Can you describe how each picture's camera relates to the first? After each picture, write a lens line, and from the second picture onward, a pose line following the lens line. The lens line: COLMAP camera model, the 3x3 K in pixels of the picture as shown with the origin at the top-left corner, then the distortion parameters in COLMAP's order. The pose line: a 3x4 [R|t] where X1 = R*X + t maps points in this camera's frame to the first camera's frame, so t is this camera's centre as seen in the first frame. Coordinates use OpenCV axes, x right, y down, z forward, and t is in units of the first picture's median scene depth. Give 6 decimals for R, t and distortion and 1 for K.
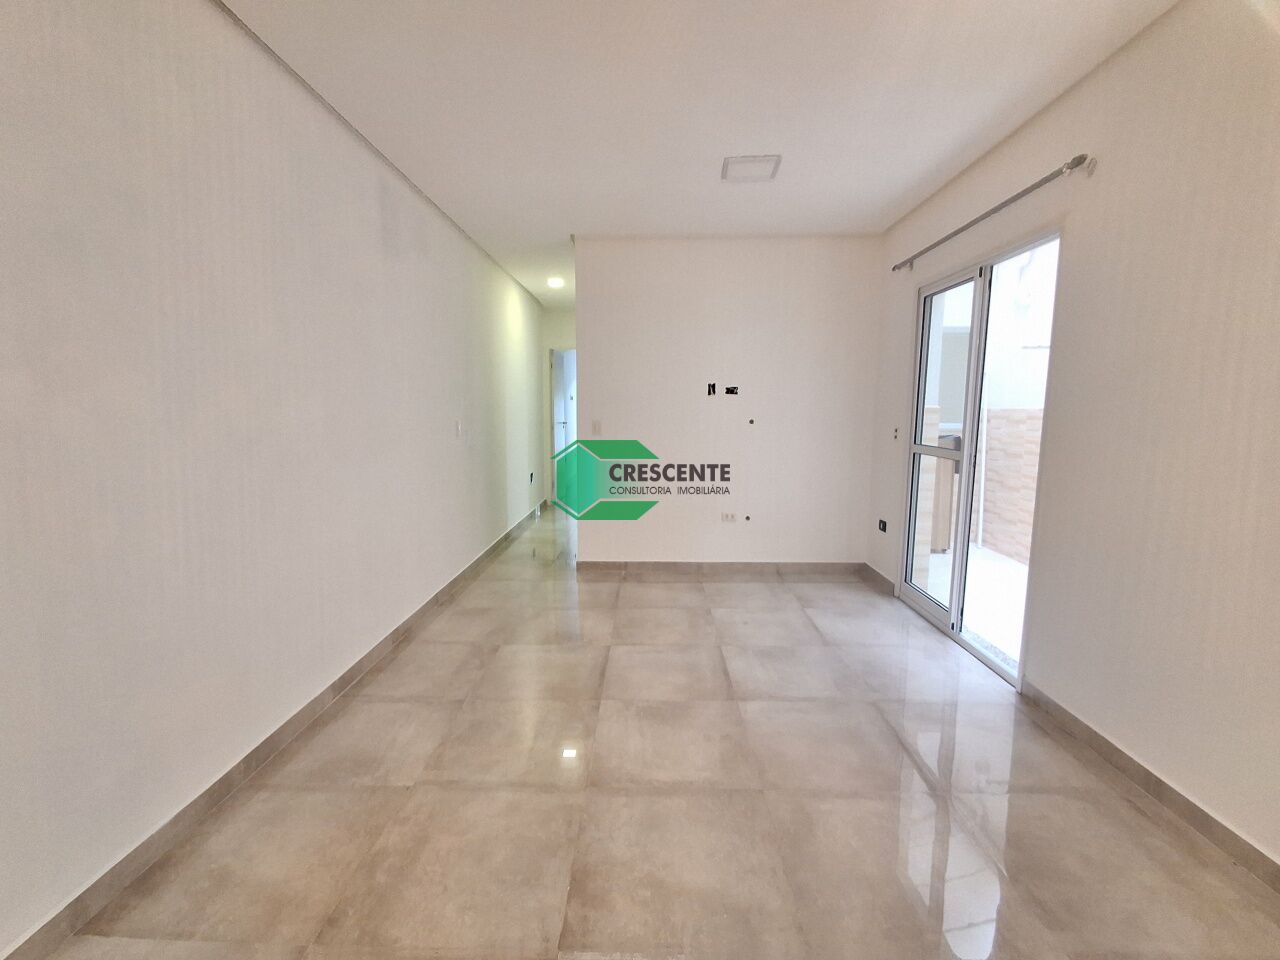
lens RADIAL K [[584.2, 0, 641.5], [0, 584.2, 479.0], [0, 0, 1]] dist [0.000187, 0.000214]
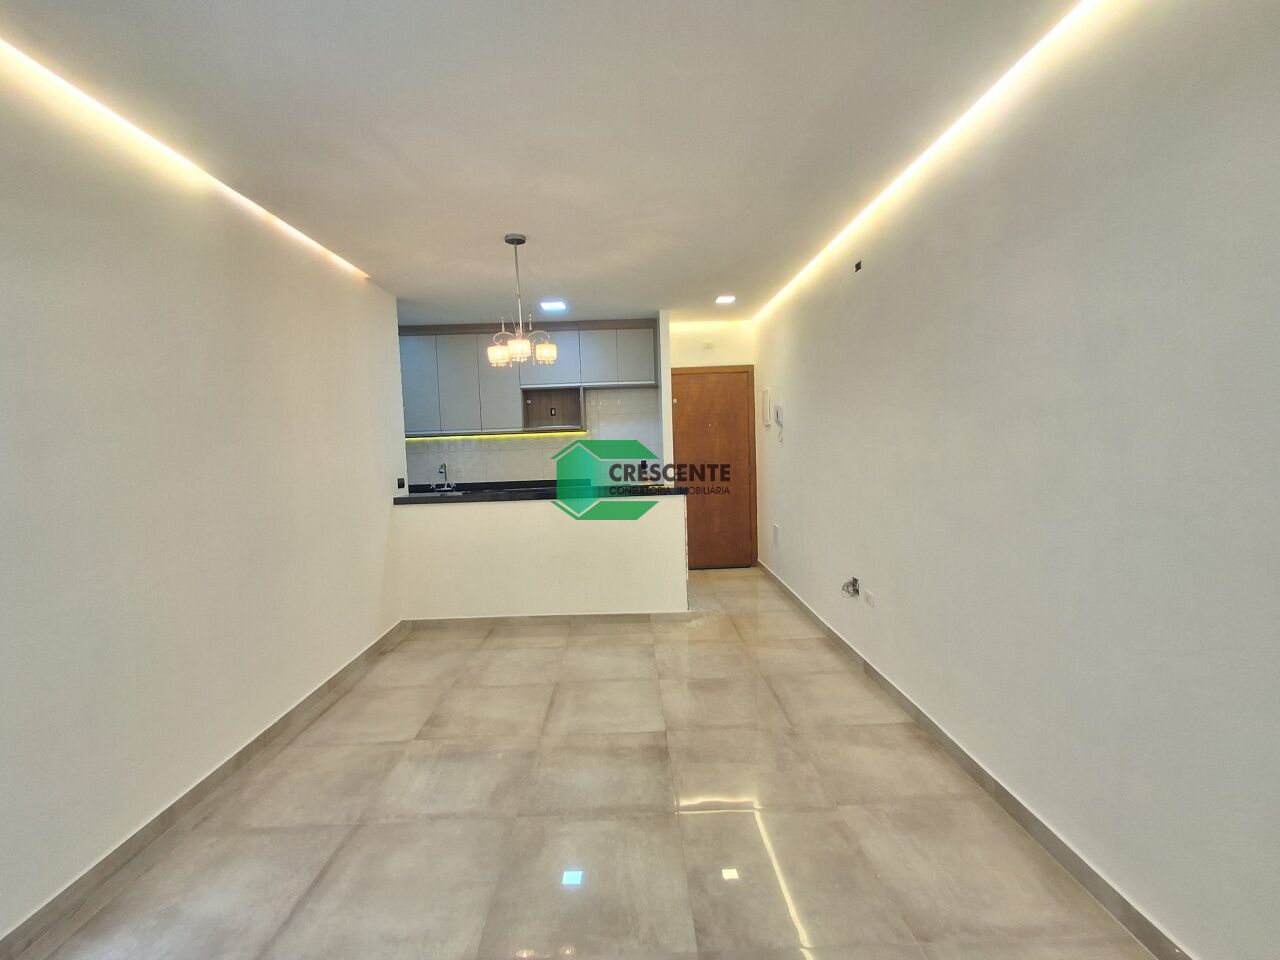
lens RADIAL K [[584.2, 0, 639.7], [0, 584.2, 482.3], [0, 0, 1]] dist [0.000187, 0.000214]
pose [[-0.998514, 0.034798, -0.041948, -0.000216], [0.026266, 0.981614, 0.189062, -0.286438], [0.047755, 0.187679, -0.981069, 1.966218]]
